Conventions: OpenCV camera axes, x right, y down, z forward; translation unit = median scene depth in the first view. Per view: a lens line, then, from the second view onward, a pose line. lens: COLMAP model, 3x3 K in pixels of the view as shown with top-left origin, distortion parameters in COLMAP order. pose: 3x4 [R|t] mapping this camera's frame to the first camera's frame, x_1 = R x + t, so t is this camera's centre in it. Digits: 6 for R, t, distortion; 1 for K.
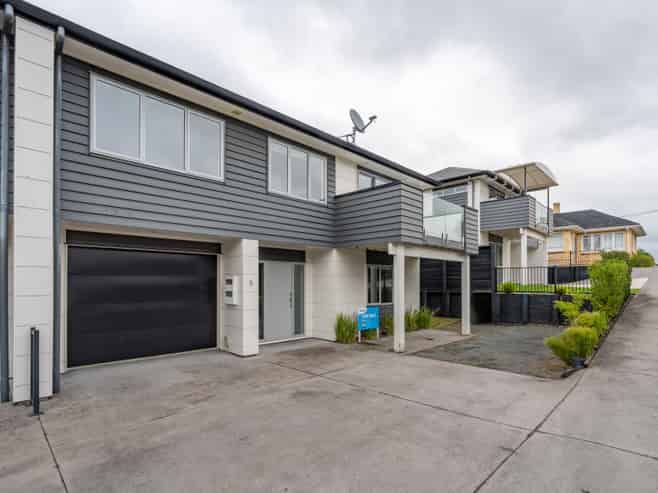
lens RADIAL K [[342.6, 0, 329.8], [0, 342.6, 279.2], [0, 0, 1]] dist [0.001368, 0.000204]
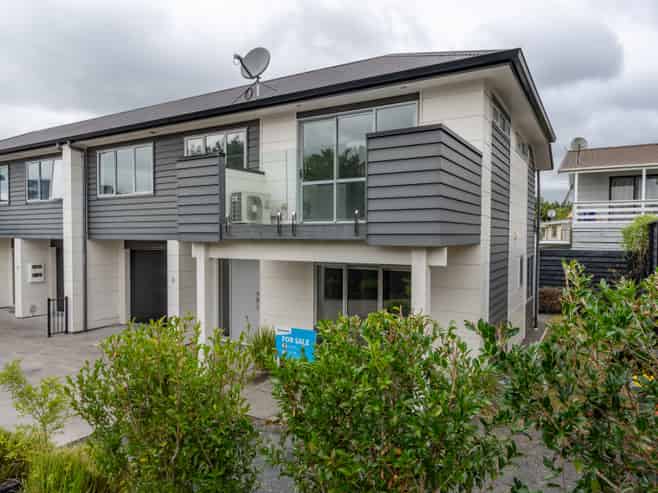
lens RADIAL K [[440.0, 0, 343.6], [0, 440.0, 247.9], [0, 0, 1]] dist [-0.000527, -0.000464]
pose [[0.265600, 0.026104, -0.963730, 1.208912], [0.008550, 0.999530, 0.029430, -0.122327], [0.964046, -0.016057, 0.265252, 1.104378]]
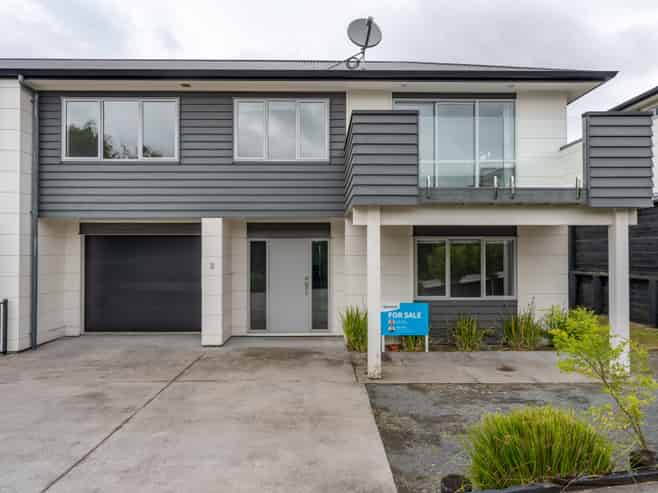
lens RADIAL K [[410.0, 0, 329.0], [0, 410.0, 246.5], [0, 0, 1]] dist [0.000562, 0.000721]
pose [[0.717986, -0.010091, -0.695985, 0.716520], [0.009255, 0.999945, -0.004950, -0.030568], [0.695996, -0.002887, 0.718040, 0.417728]]
